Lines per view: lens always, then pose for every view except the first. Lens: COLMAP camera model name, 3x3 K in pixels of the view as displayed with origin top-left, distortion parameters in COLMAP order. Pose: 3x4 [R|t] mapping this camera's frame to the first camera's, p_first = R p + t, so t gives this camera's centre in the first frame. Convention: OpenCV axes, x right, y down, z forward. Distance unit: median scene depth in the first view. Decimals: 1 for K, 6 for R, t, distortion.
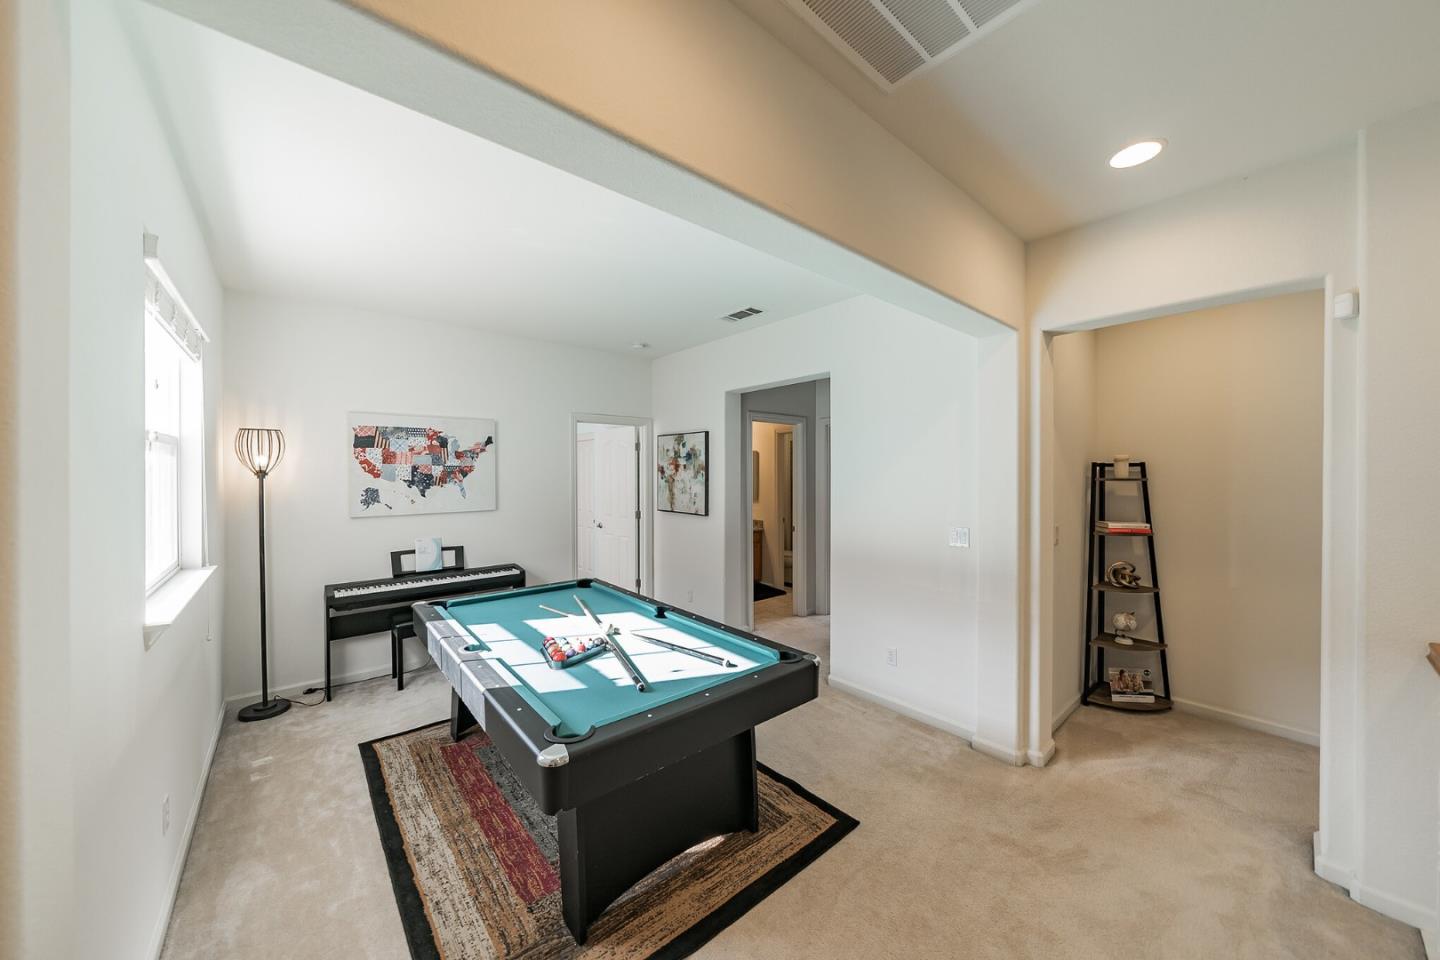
lens RADIAL K [[500.9, 0, 707.2], [0, 500.9, 479.4], [0, 0, 1]] dist [-0.001120, -0.000013]
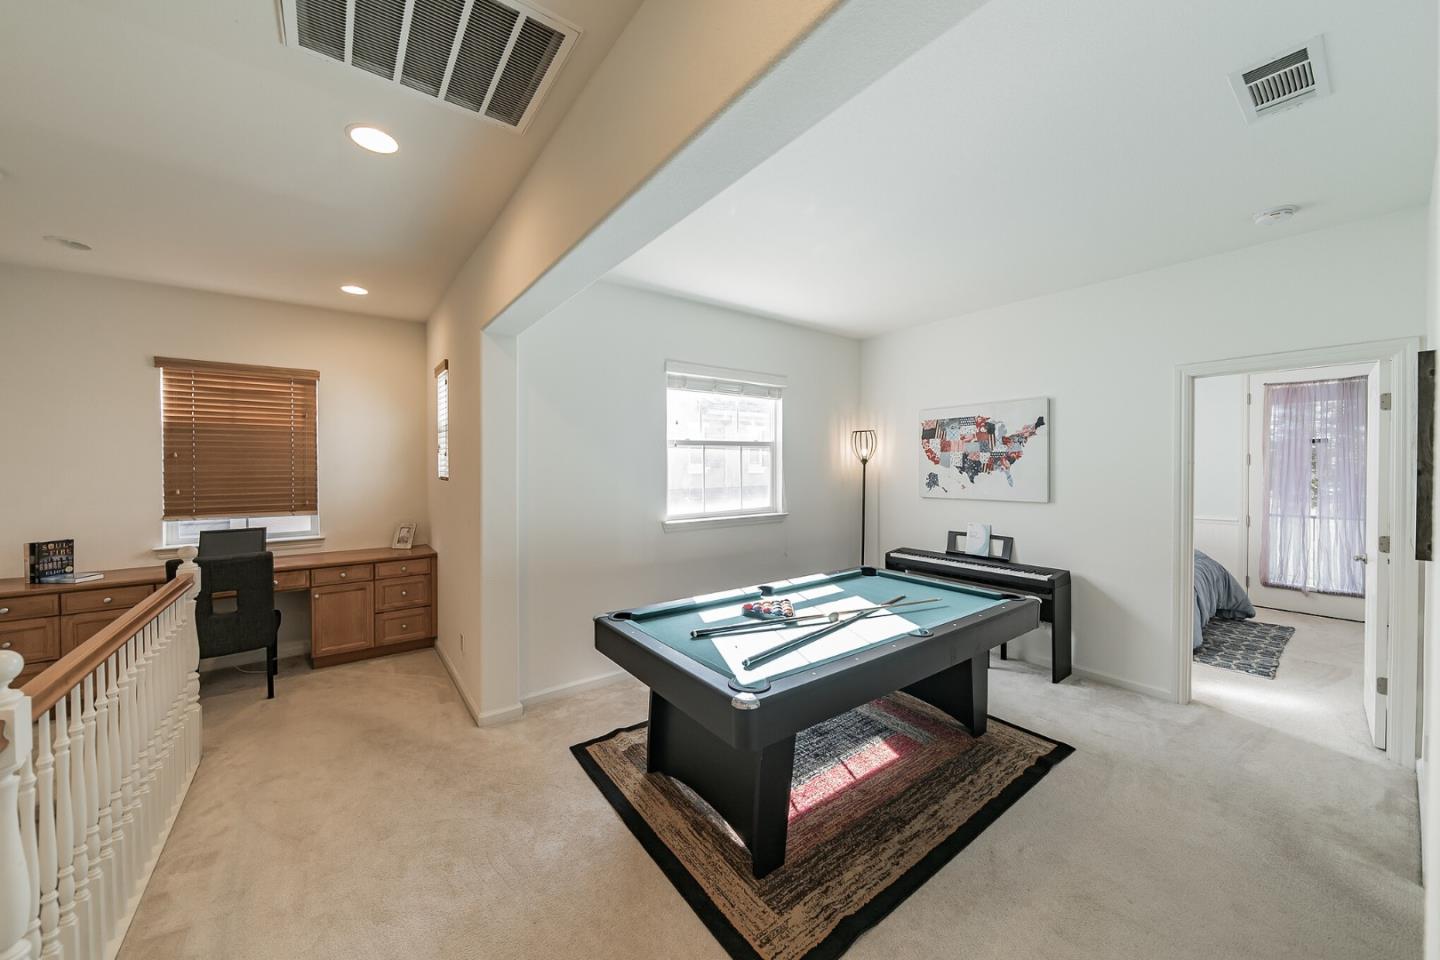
lens RADIAL K [[500.9, 0, 704.5], [0, 500.9, 471.7], [0, 0, 1]] dist [-0.001120, -0.000013]
pose [[-0.056557, 0.015569, -0.998278, 0.506881], [-0.008528, 0.999834, 0.016076, -0.000281], [0.998363, 0.009423, -0.056415, 0.512651]]
